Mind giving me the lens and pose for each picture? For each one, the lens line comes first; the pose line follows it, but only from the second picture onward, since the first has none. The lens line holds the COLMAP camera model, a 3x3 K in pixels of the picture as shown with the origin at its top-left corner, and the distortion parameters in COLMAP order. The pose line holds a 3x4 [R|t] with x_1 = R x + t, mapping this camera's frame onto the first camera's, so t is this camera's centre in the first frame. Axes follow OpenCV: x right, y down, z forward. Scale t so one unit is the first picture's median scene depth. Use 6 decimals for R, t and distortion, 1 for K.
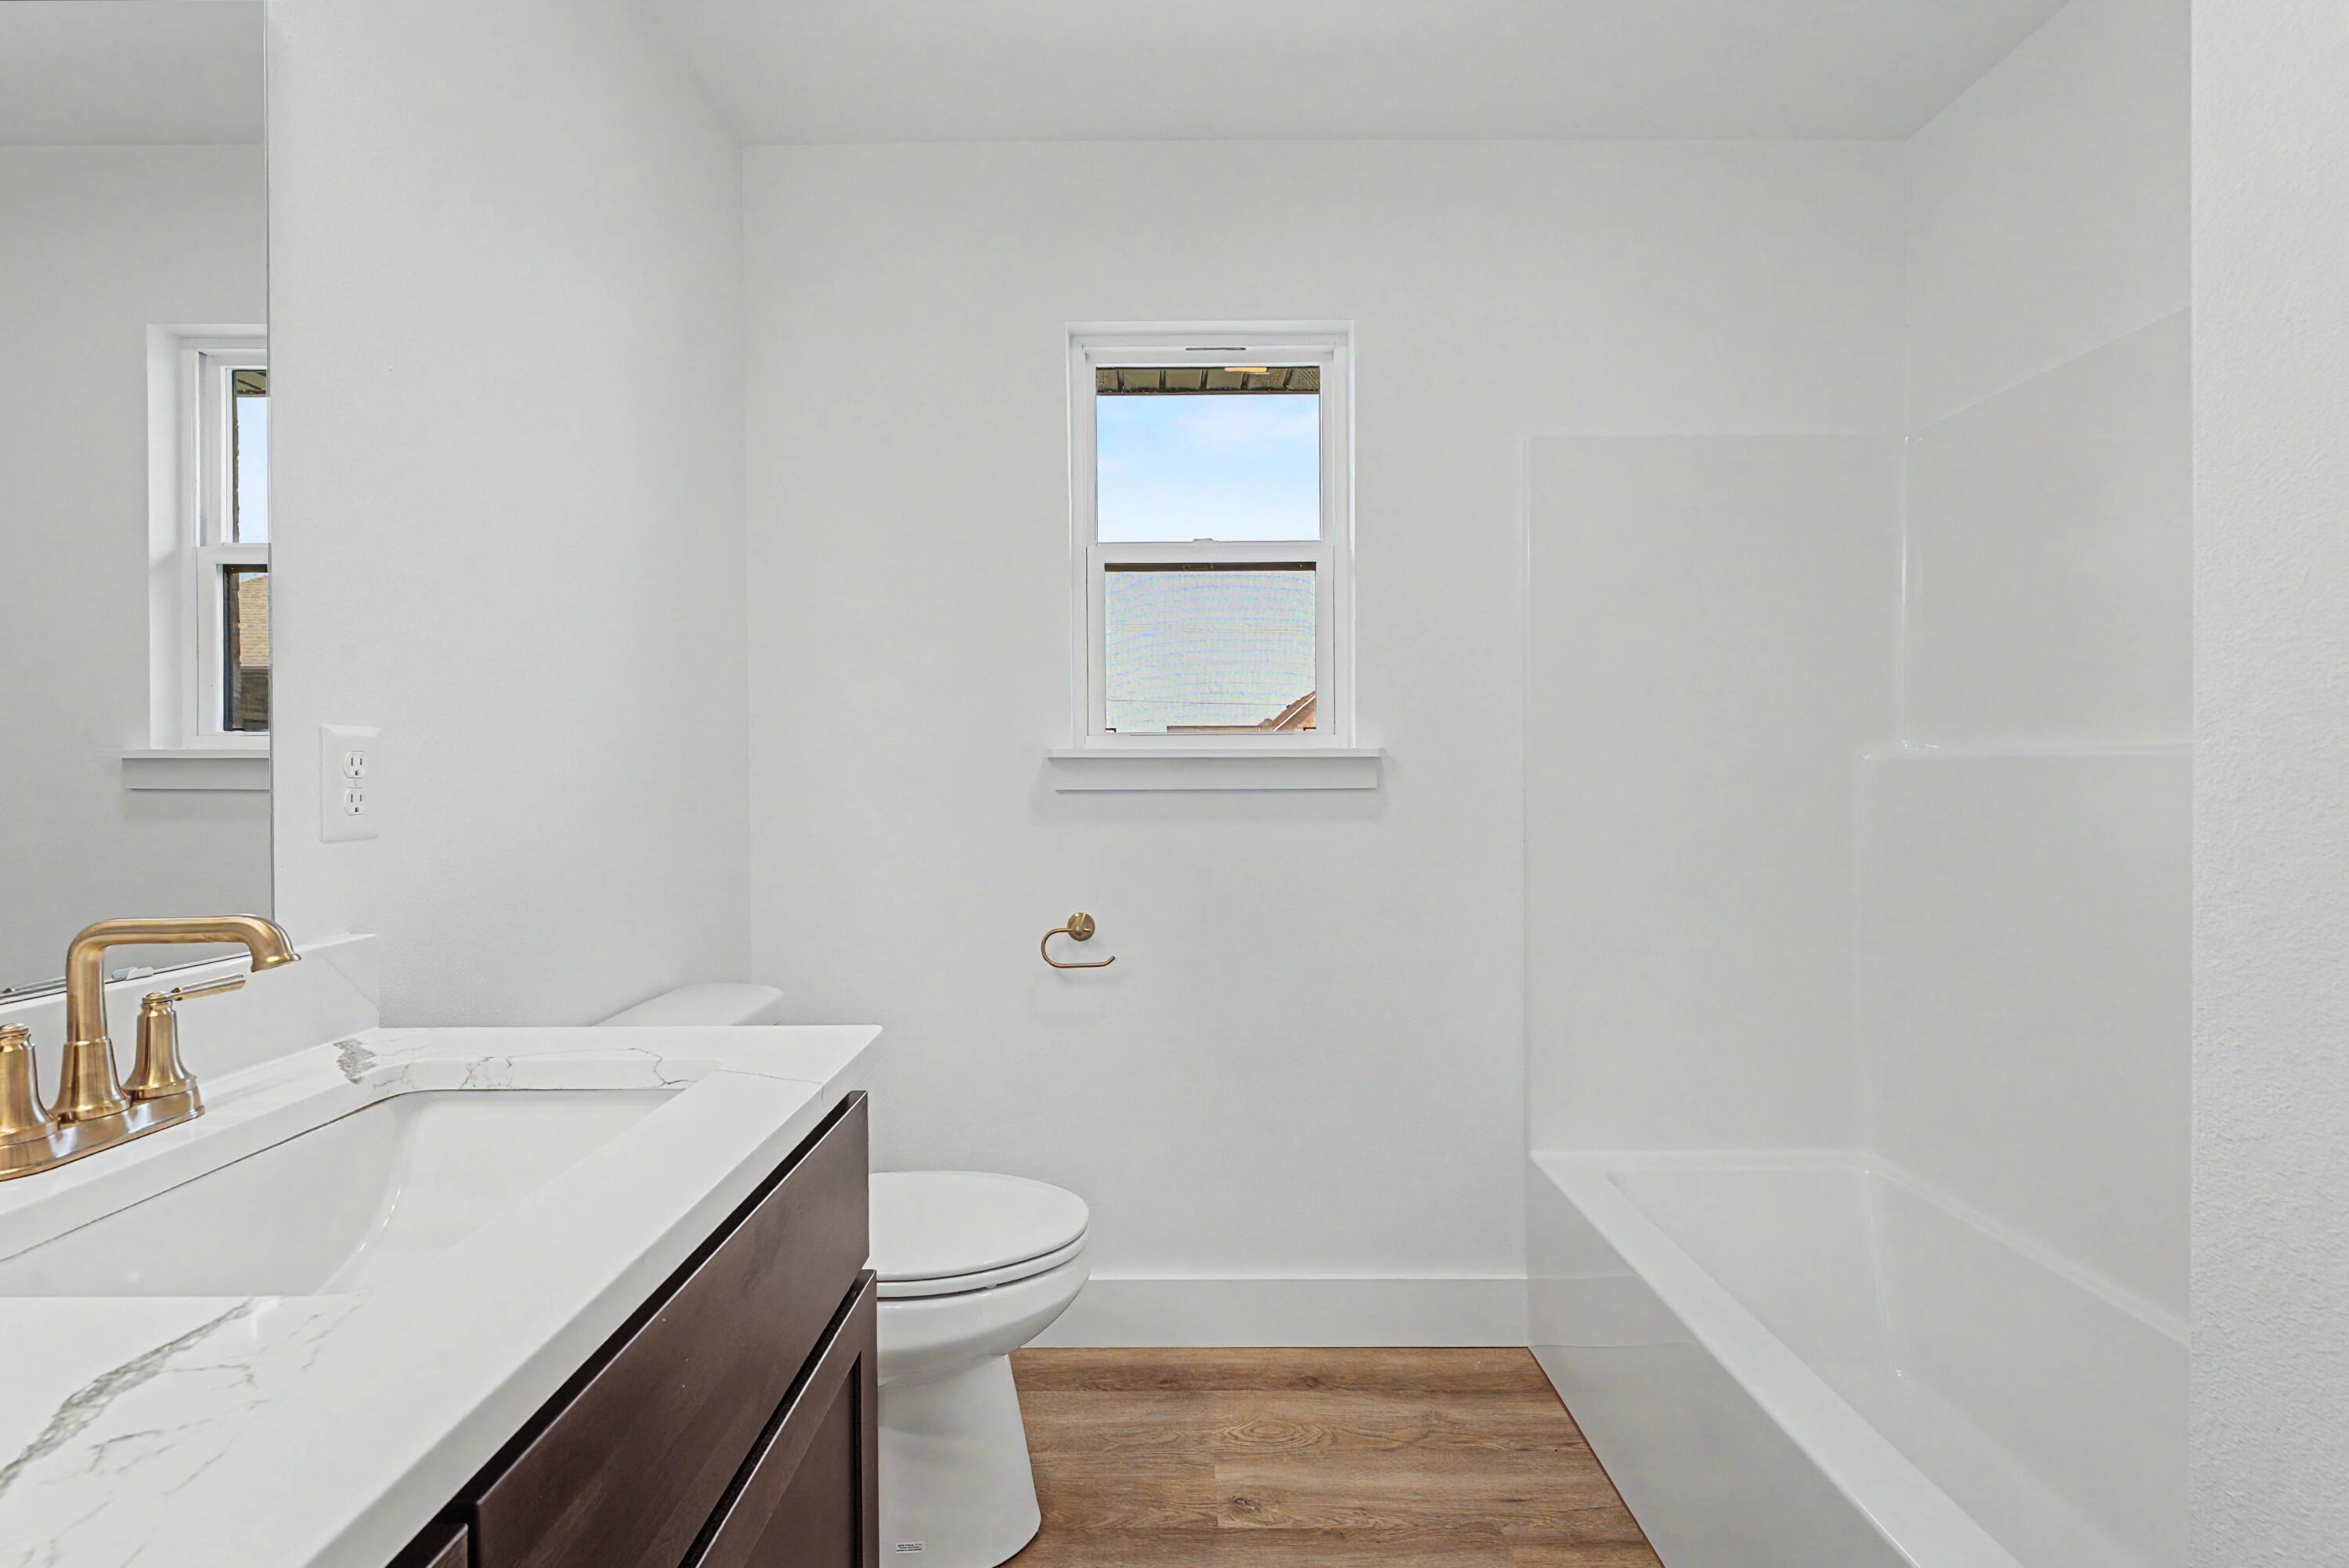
lens RADIAL K [[1036.9, 0, 1175.0], [0, 1036.9, 777.6], [0, 0, 1]] dist [-0.003164, -0.000661]
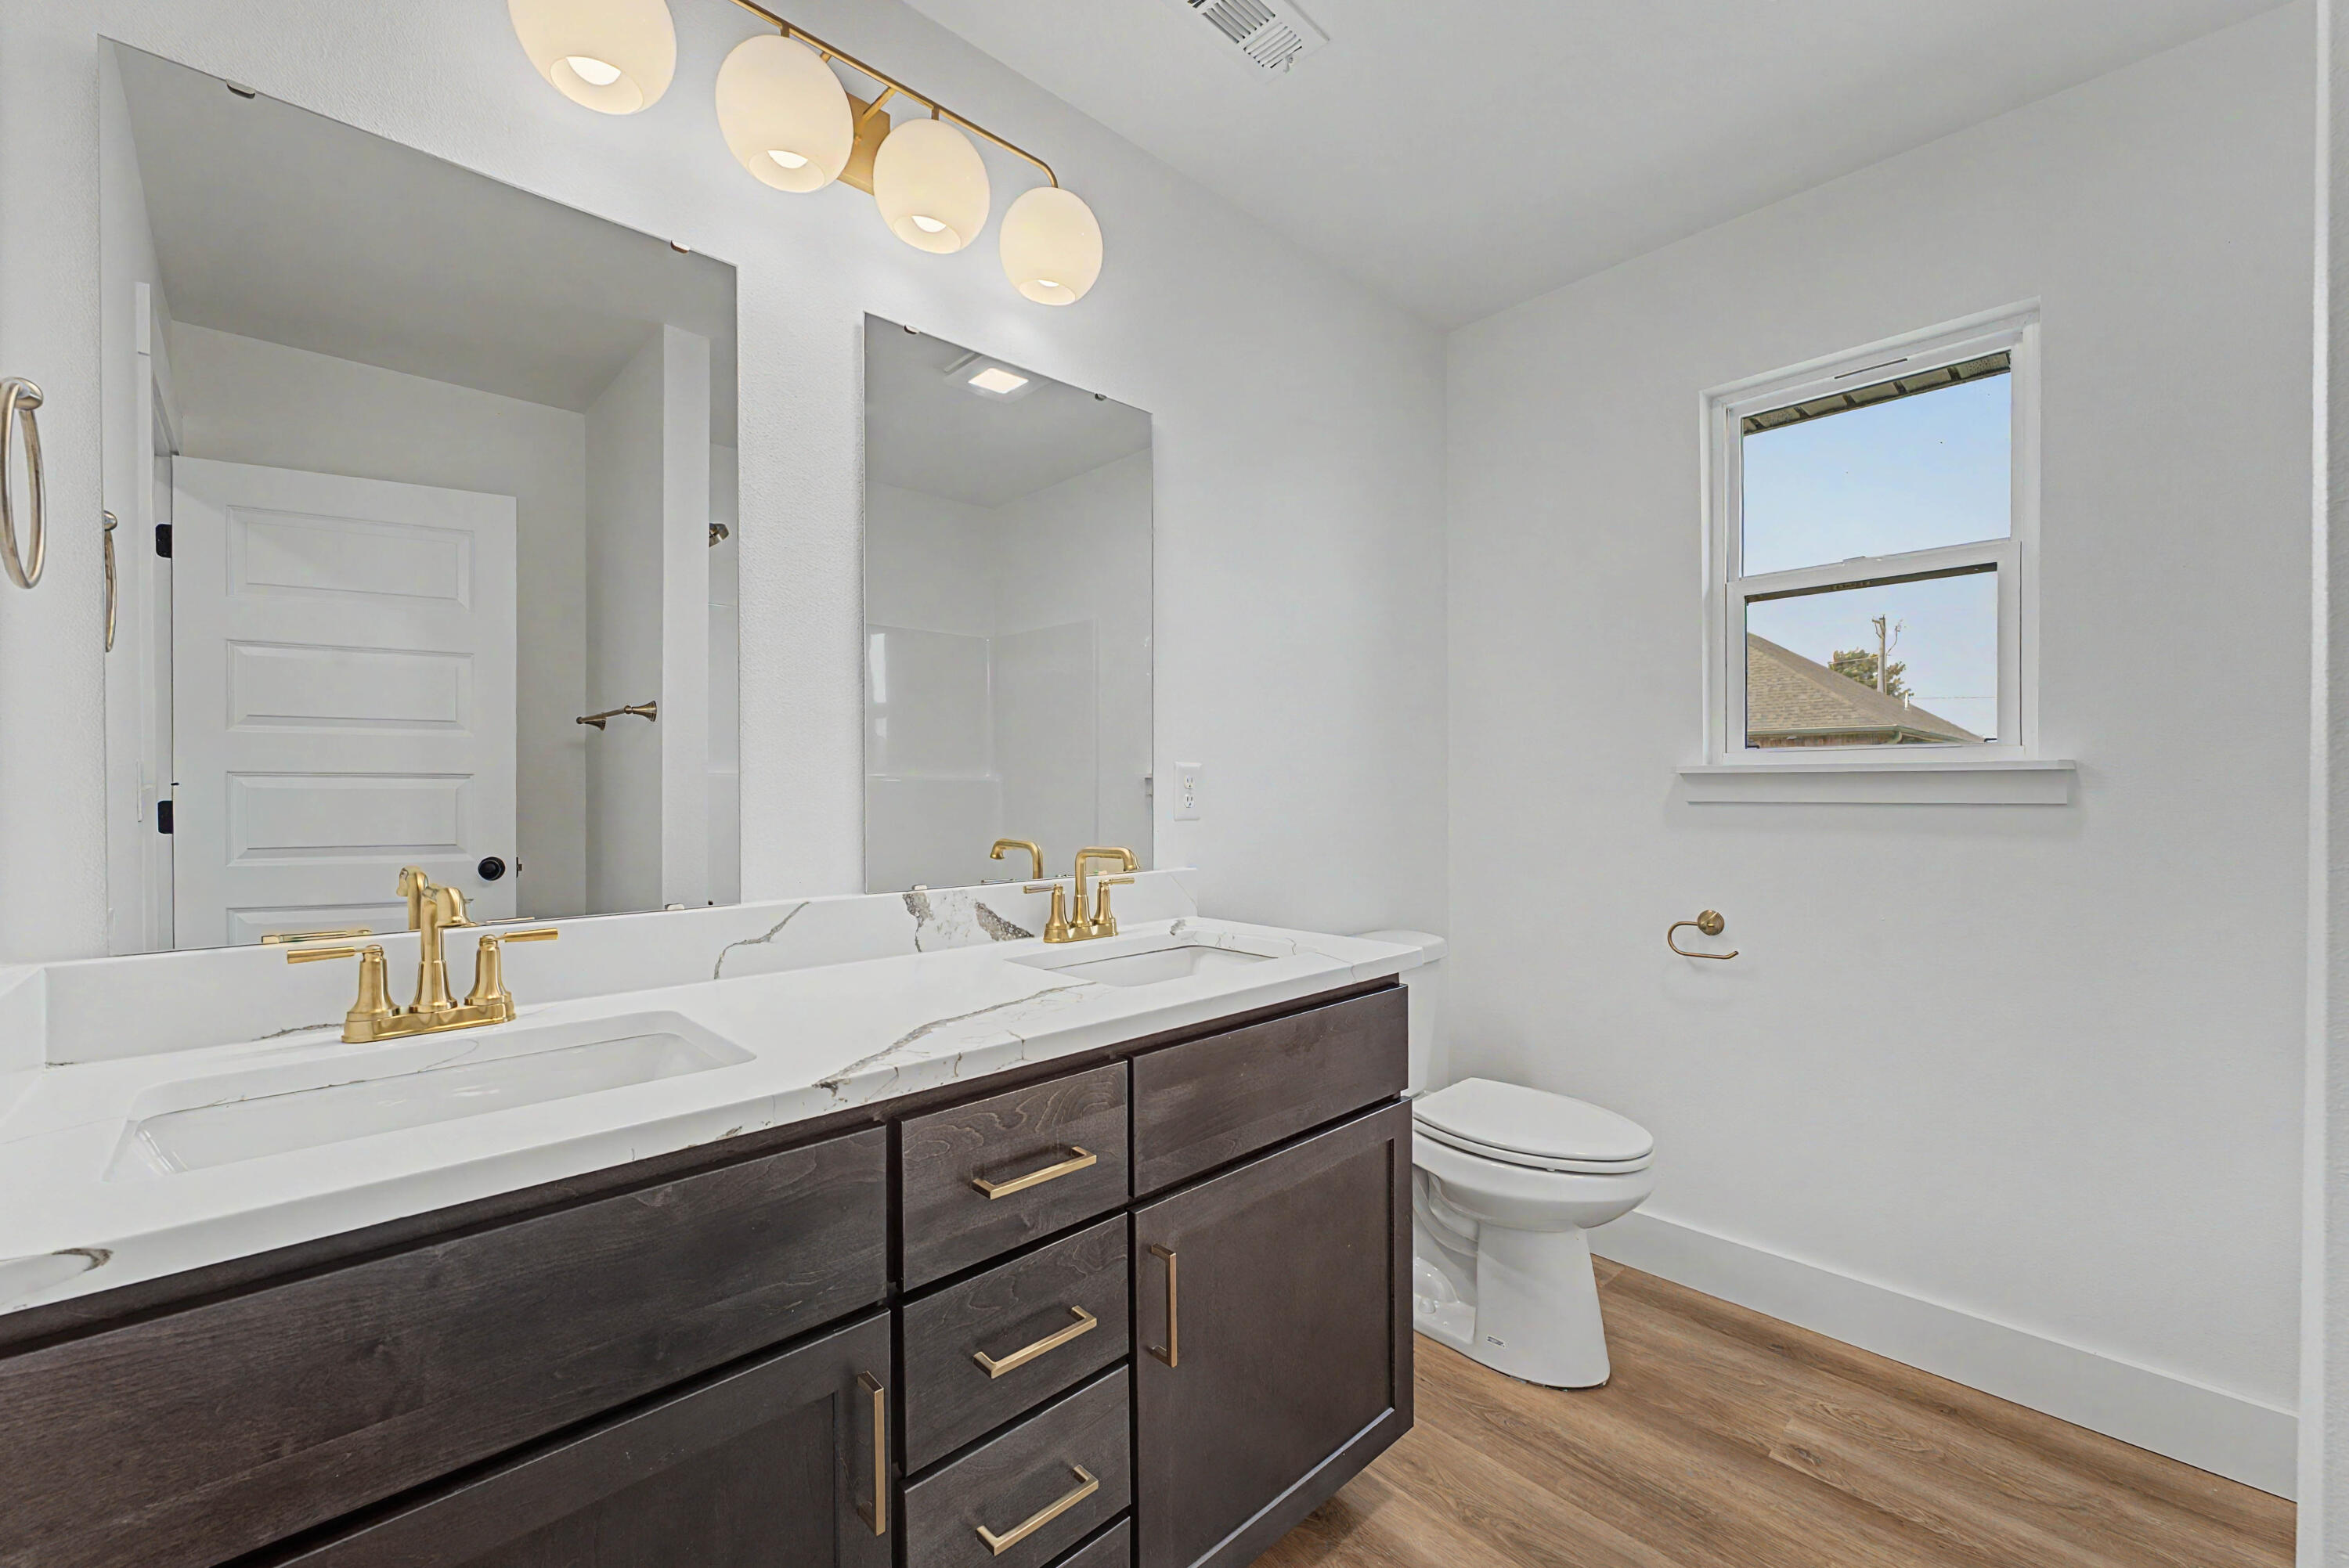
lens RADIAL K [[959.2, 0, 1178.7], [0, 959.2, 788.2], [0, 0, 1]] dist [-0.000521, 0.000123]
pose [[0.690194, 0.002926, -0.723619, 0.311200], [-0.004290, 0.999991, -0.000048, -0.000086], [0.723612, 0.003137, 0.690200, -0.165477]]
